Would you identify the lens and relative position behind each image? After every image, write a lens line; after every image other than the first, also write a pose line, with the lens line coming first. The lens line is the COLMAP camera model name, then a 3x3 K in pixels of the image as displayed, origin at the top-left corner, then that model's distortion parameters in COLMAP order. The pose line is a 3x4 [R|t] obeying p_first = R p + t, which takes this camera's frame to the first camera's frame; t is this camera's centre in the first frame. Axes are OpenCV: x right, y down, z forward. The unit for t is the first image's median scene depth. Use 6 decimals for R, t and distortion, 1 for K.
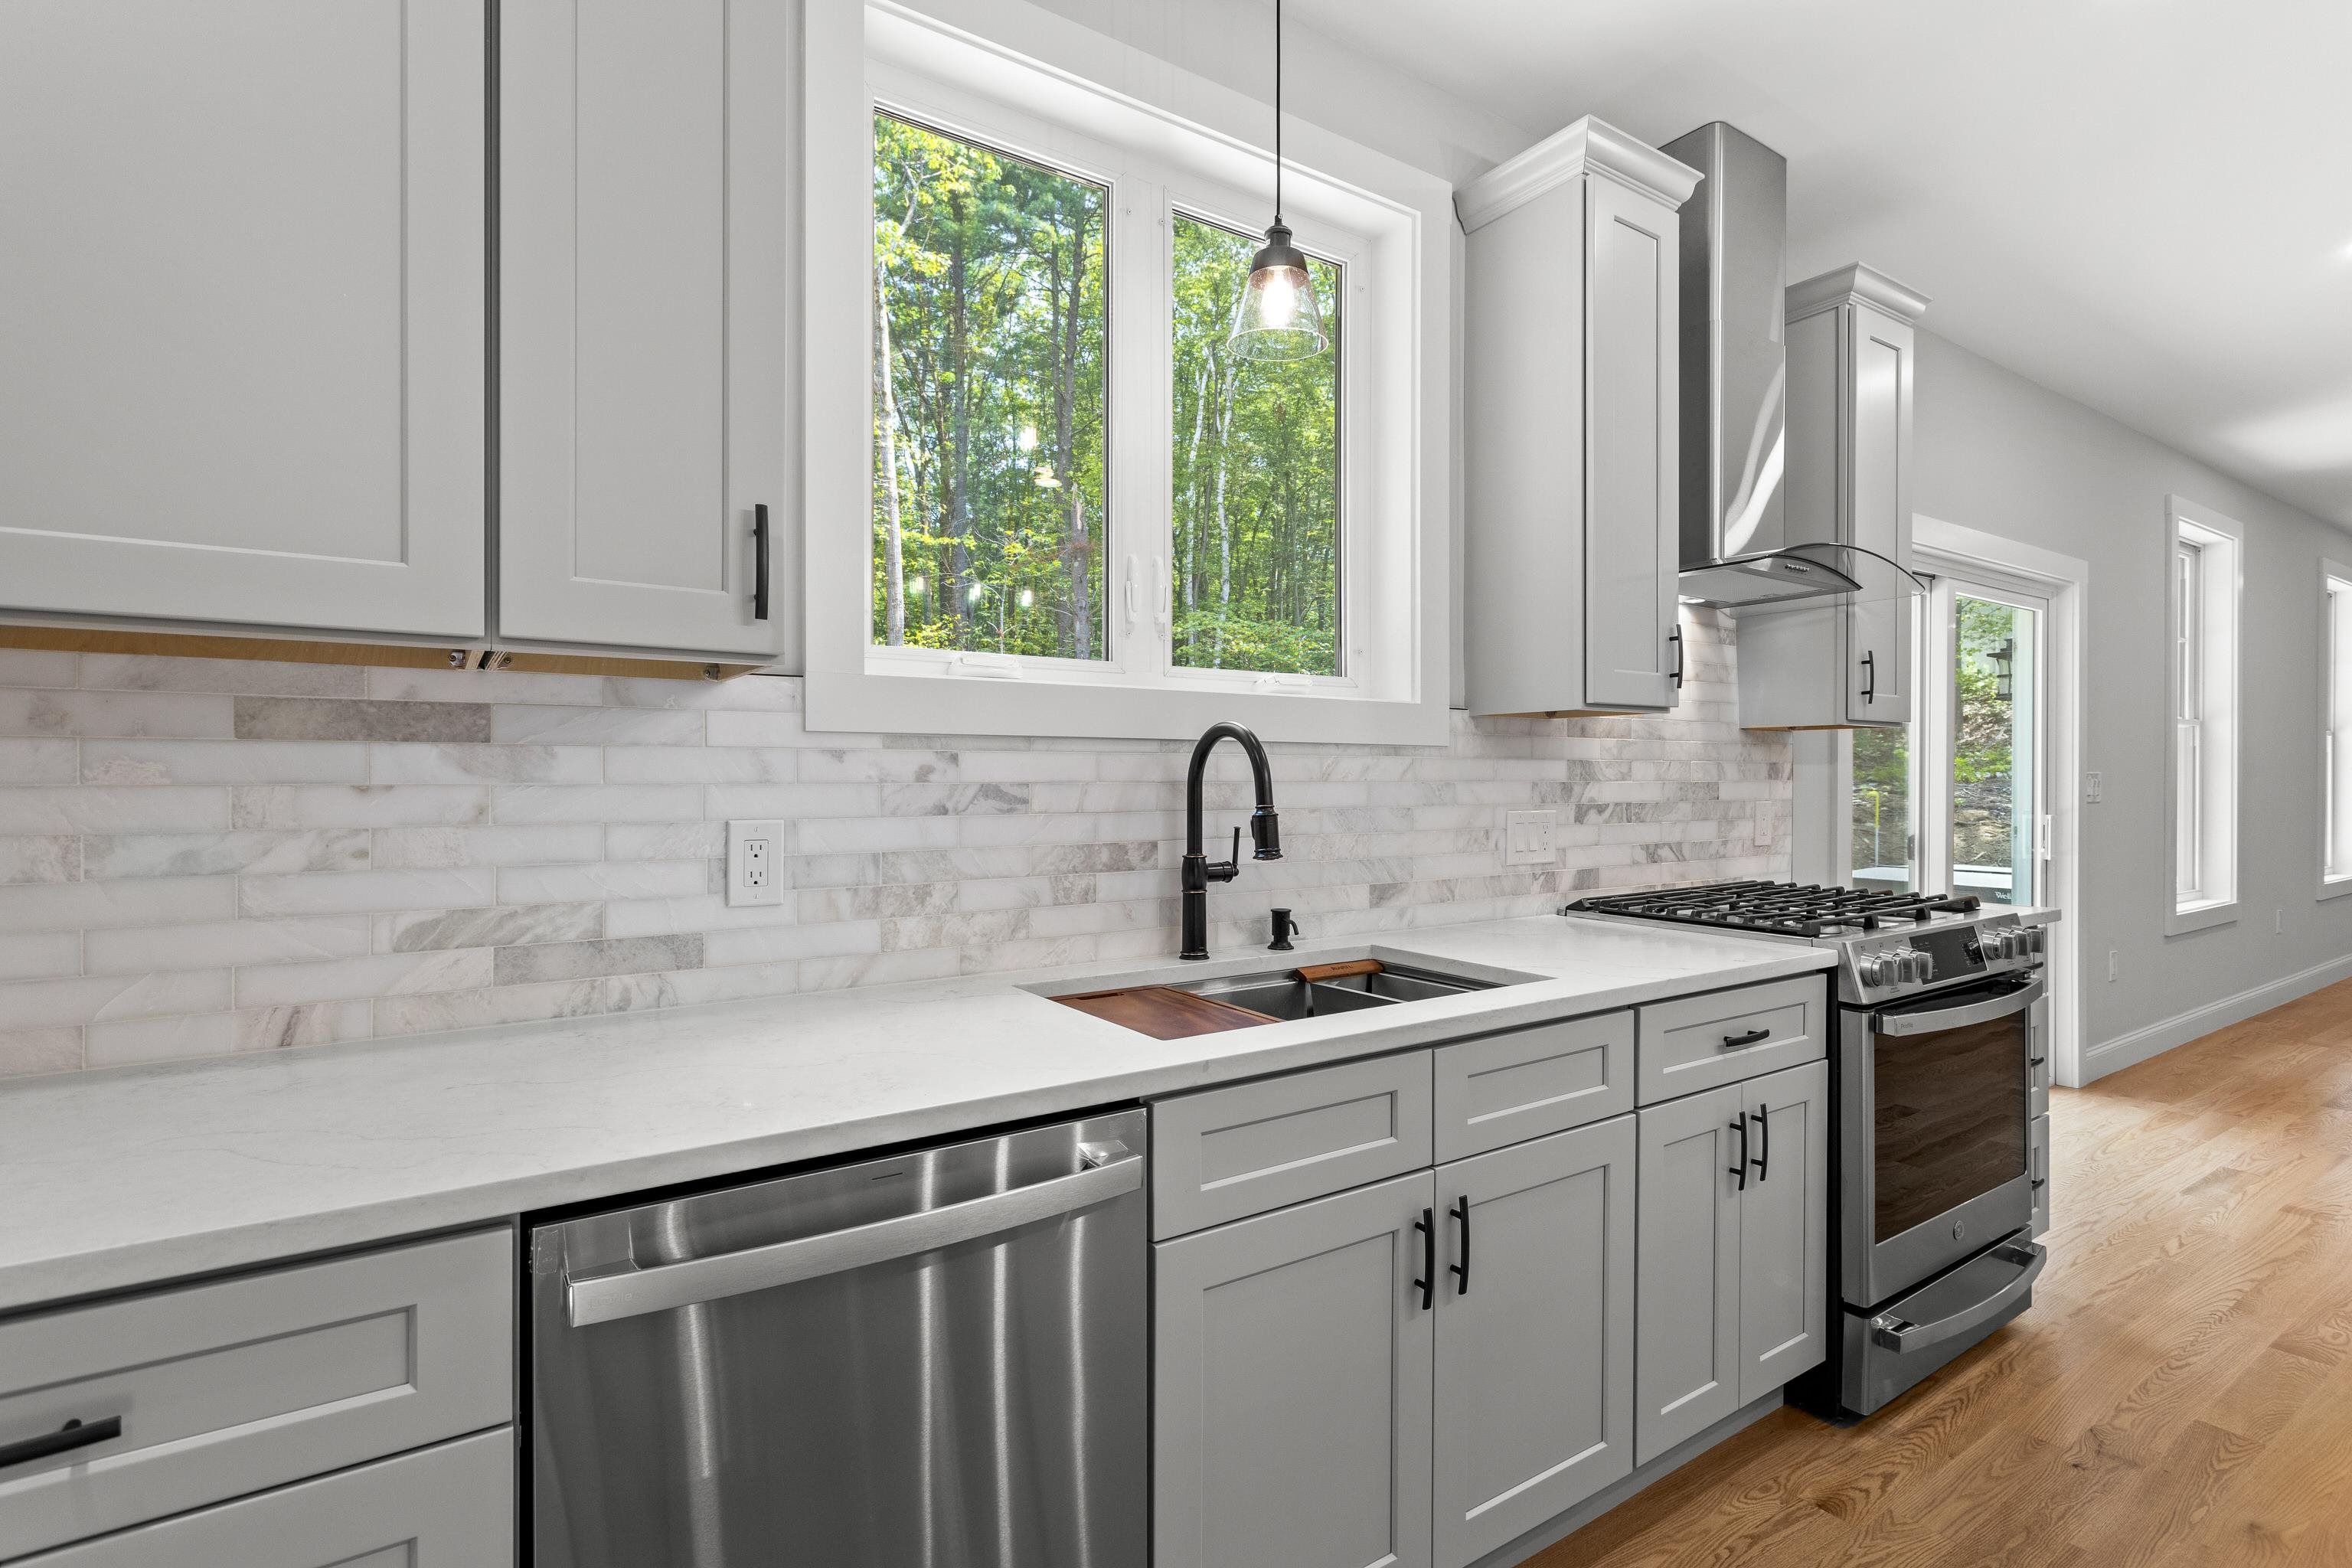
lens RADIAL K [[1129.1, 0, 1181.9], [0, 1129.1, 783.1], [0, 0, 1]] dist [-0.002460, 0.002204]
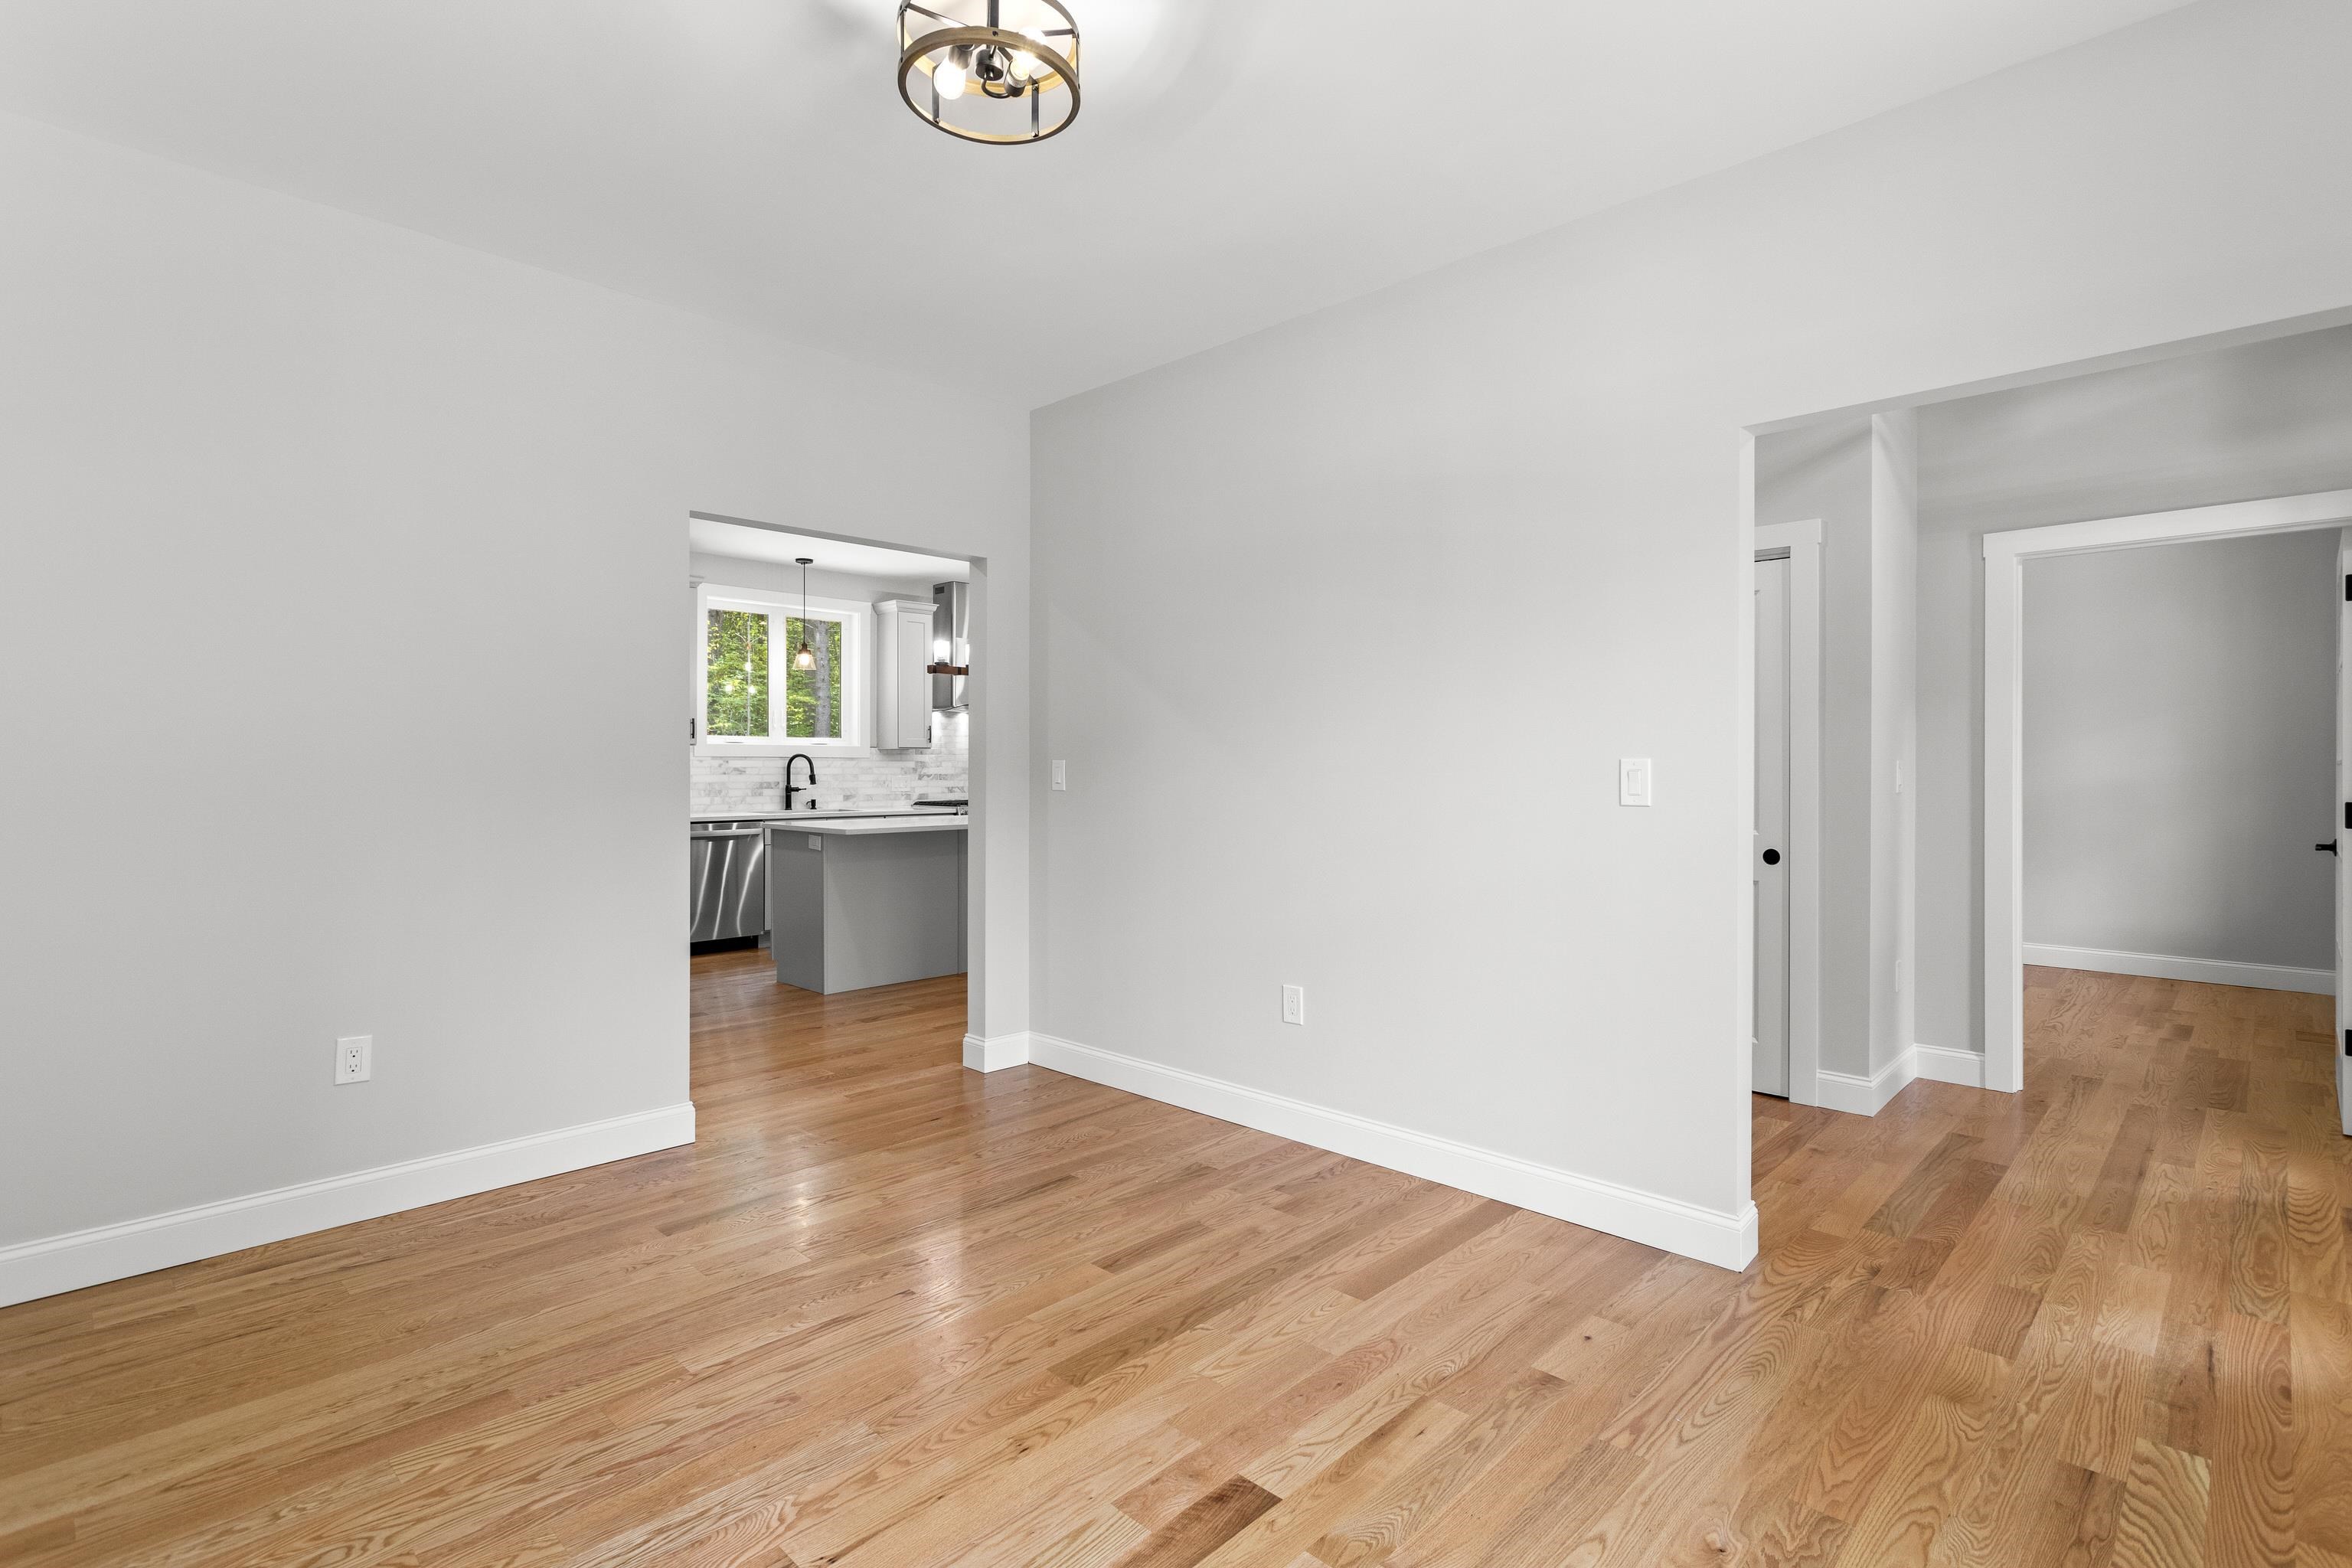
lens RADIAL K [[1129.1, 0, 1178.2], [0, 1129.1, 772.3], [0, 0, 1]] dist [-0.002460, 0.002204]
pose [[0.979463, 0.001015, 0.201623, 0.573904], [-0.001141, 0.999999, 0.000506, 0.013345], [-0.201622, -0.000726, 0.979463, -3.326188]]
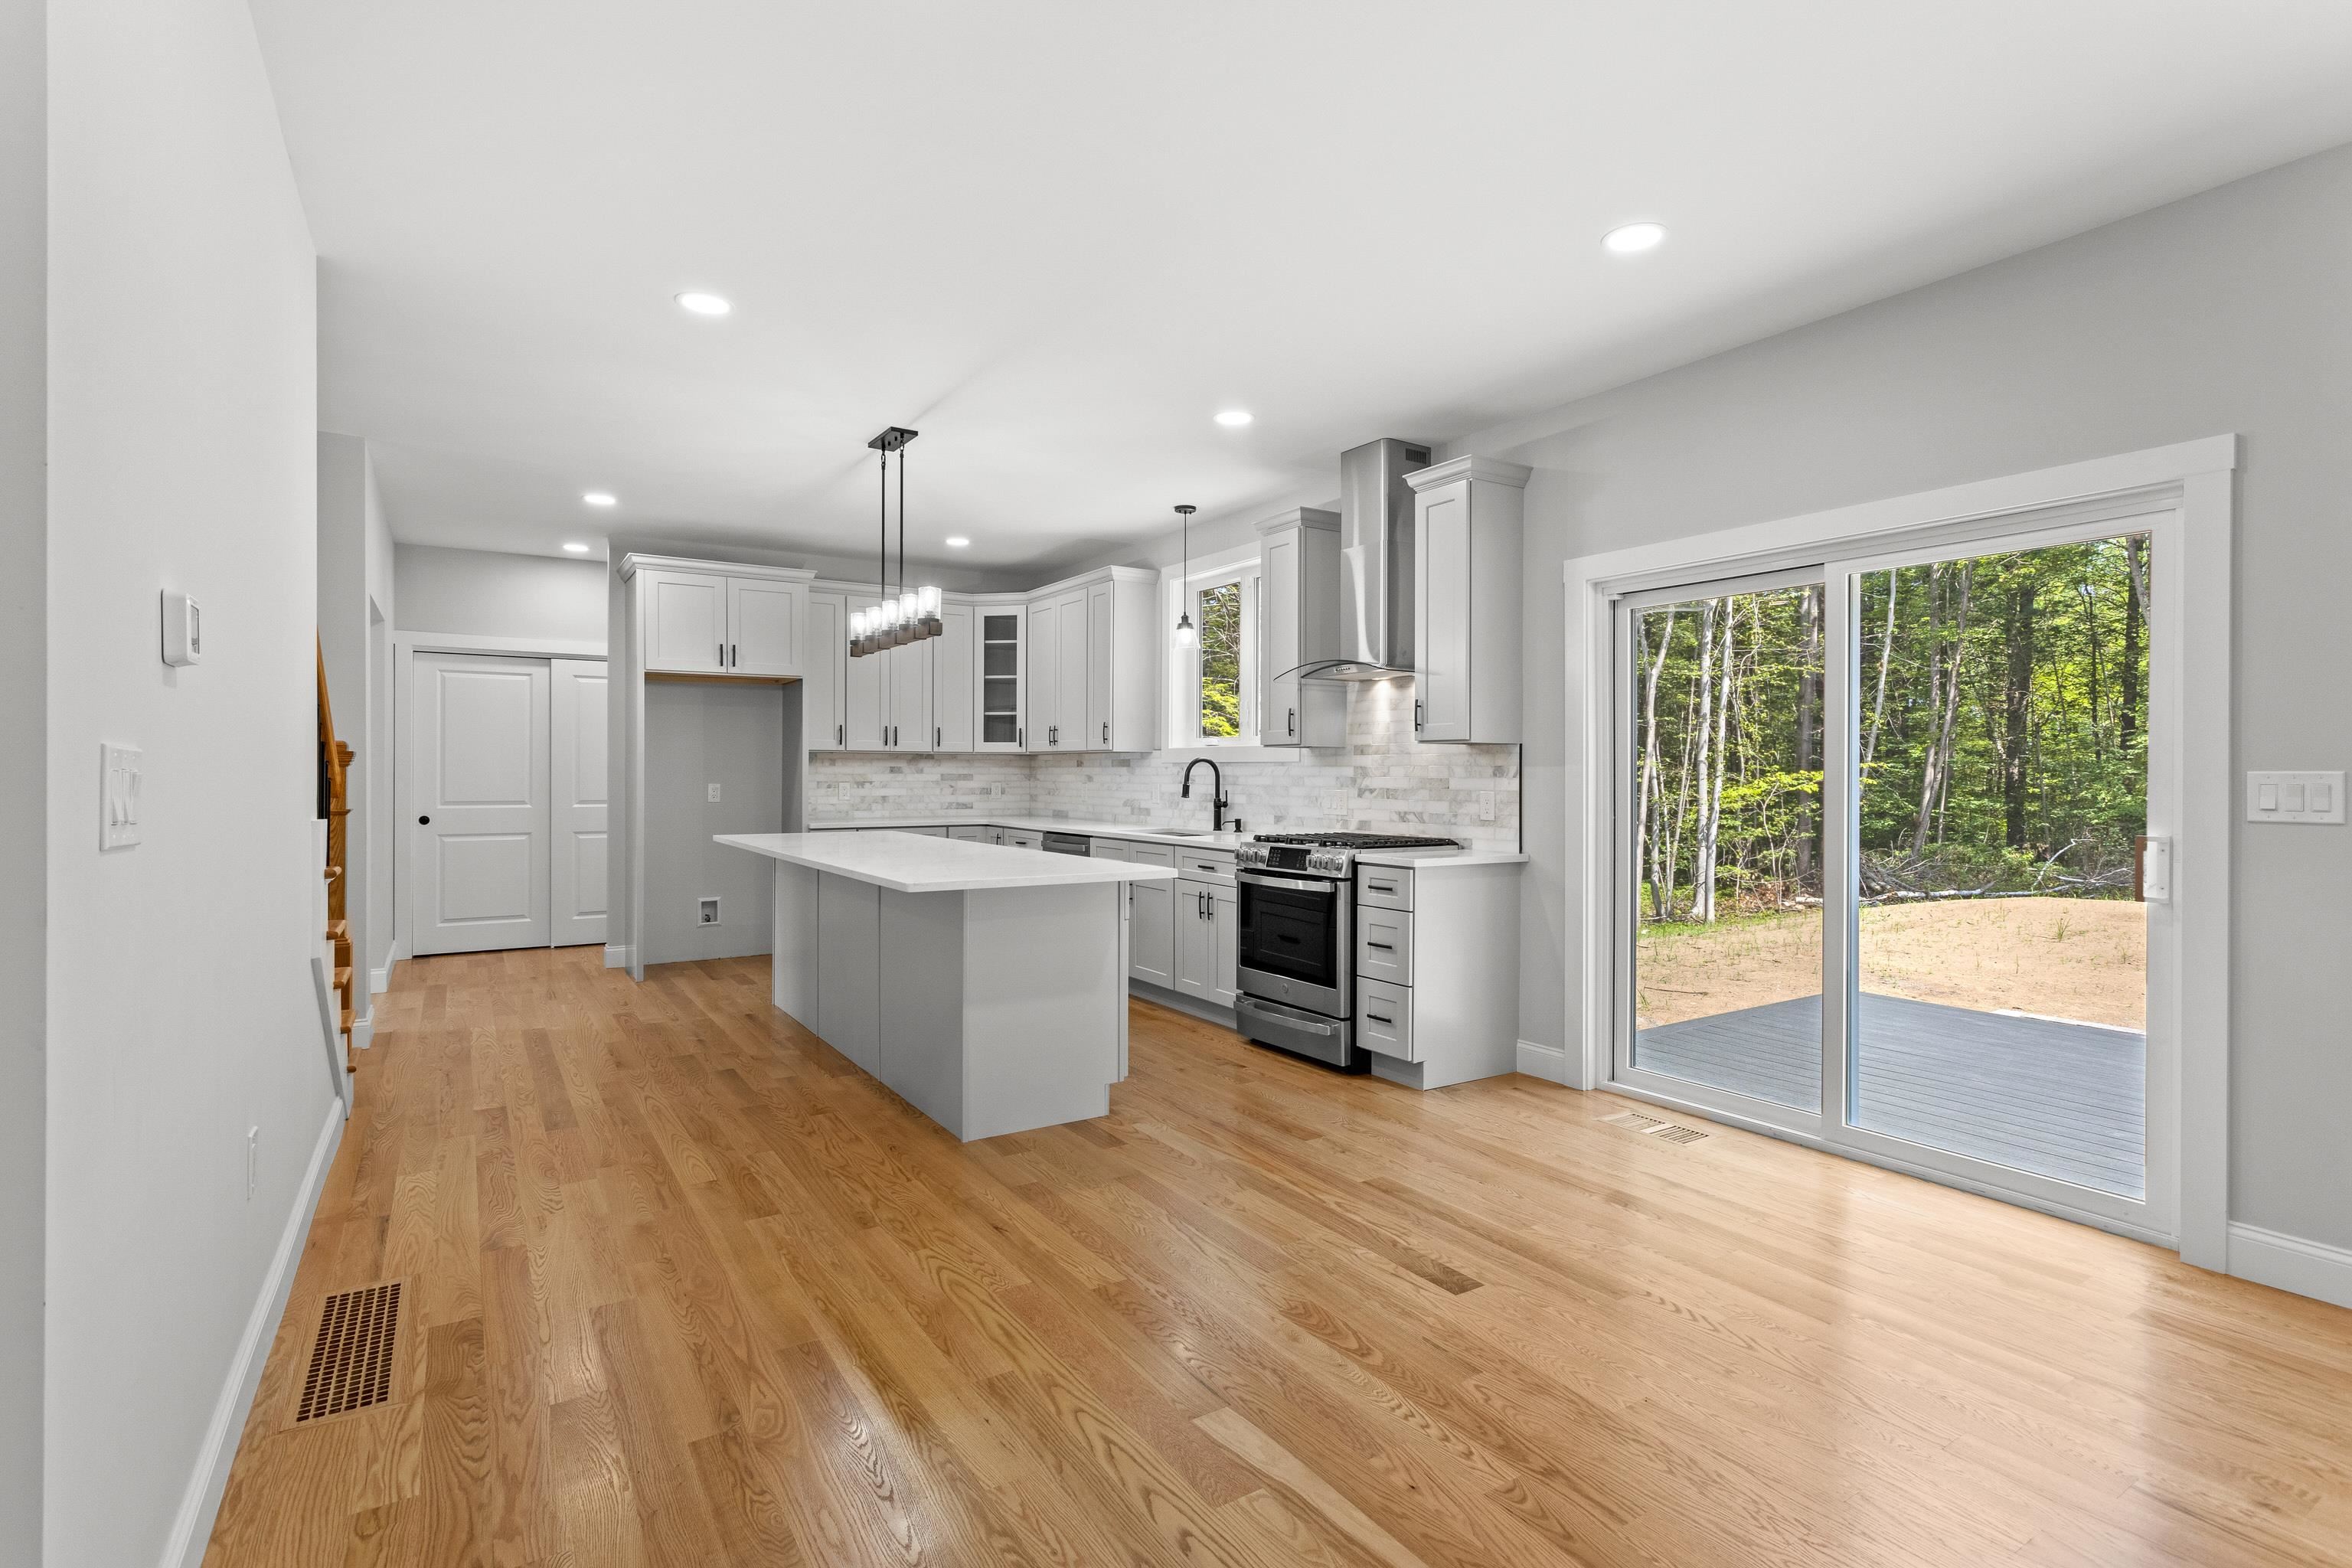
lens RADIAL K [[1129.1, 0, 1183.5], [0, 1129.1, 775.9], [0, 0, 1]] dist [-0.002460, 0.002204]
pose [[-0.022520, 0.003471, -0.999740, 3.213207], [-0.008594, 0.999956, 0.003666, -0.010912], [0.999709, 0.008675, -0.022489, 0.973053]]
